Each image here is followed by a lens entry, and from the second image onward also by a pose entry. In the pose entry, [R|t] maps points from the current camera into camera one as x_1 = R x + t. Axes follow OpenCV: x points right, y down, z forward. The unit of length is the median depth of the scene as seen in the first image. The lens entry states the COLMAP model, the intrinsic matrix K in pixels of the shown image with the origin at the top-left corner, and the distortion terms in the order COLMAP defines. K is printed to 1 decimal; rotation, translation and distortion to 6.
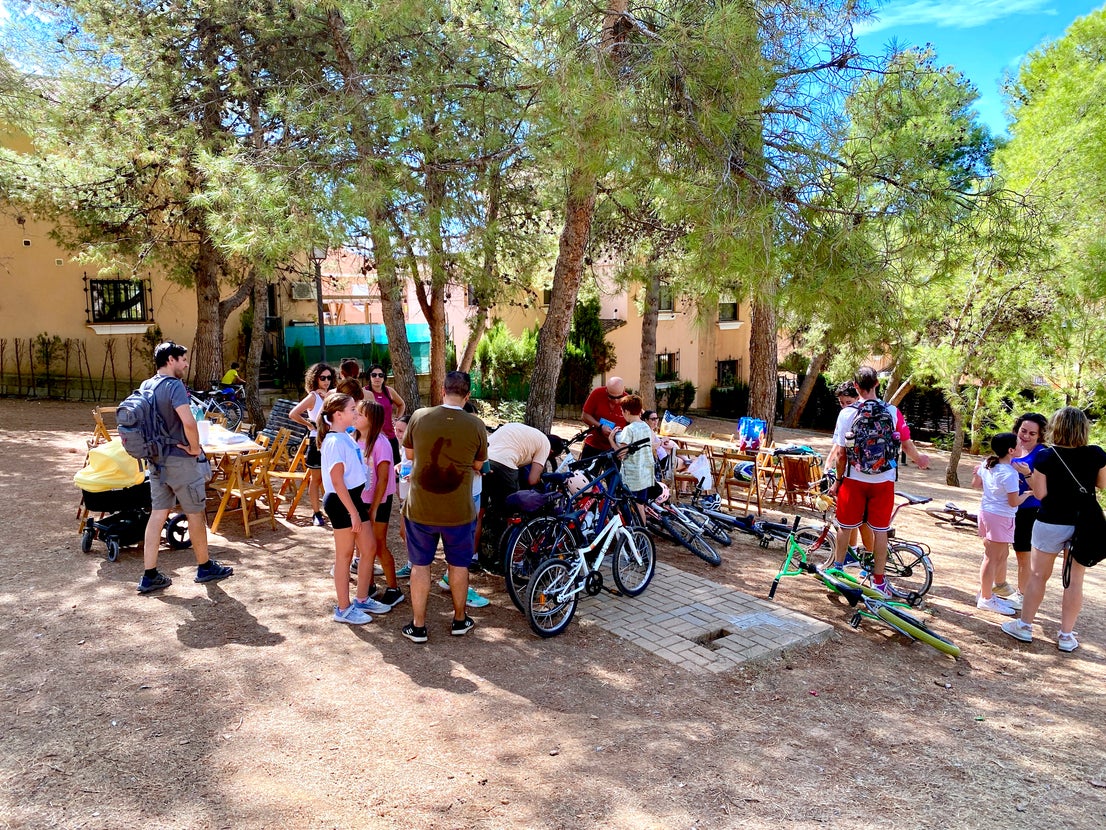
lens RADIAL K [[834.0, 0, 549.4], [0, 834.0, 409.8], [0, 0, 1]] dist [0.192896, -0.454650]
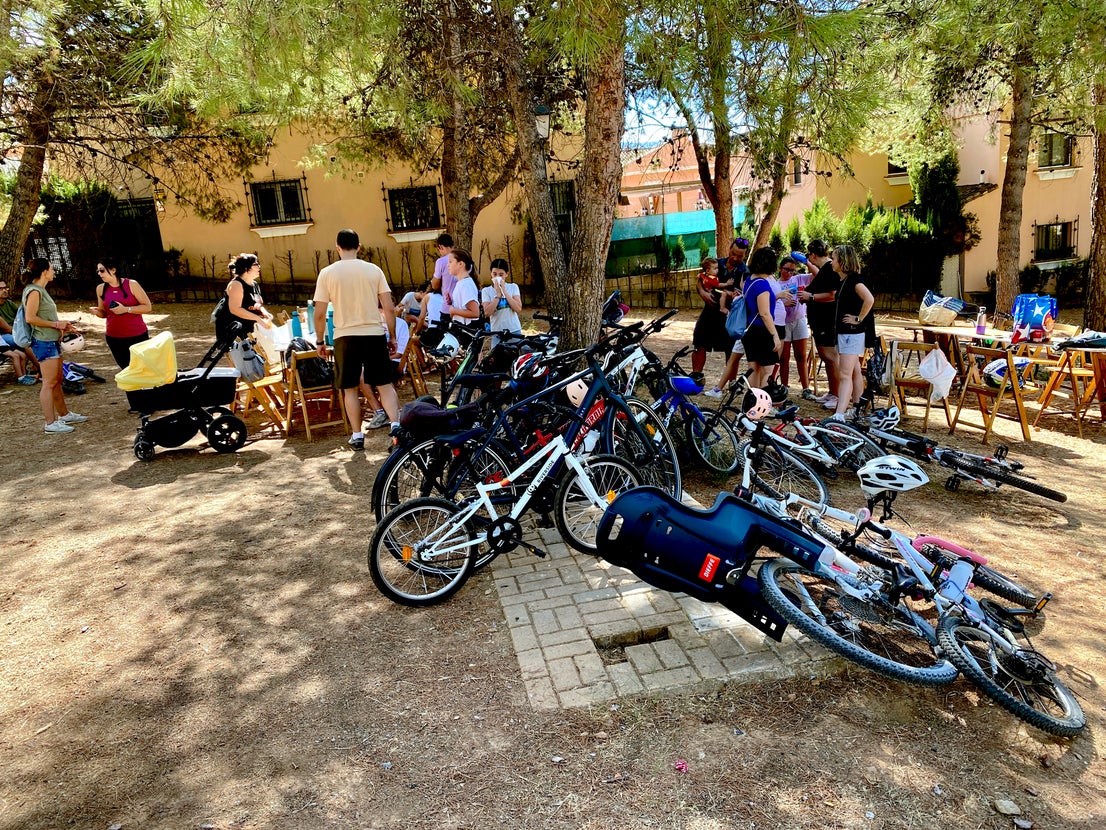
lens RADIAL K [[838.8, 0, 553.0], [0, 838.8, 415.0], [0, 0, 1]] dist [0.022524, -0.011951]
pose [[0.895657, 0.027060, -0.443922, 0.115152], [0.027181, 0.992951, 0.115367, 0.009889], [0.443915, -0.115396, 0.888608, 0.127340]]
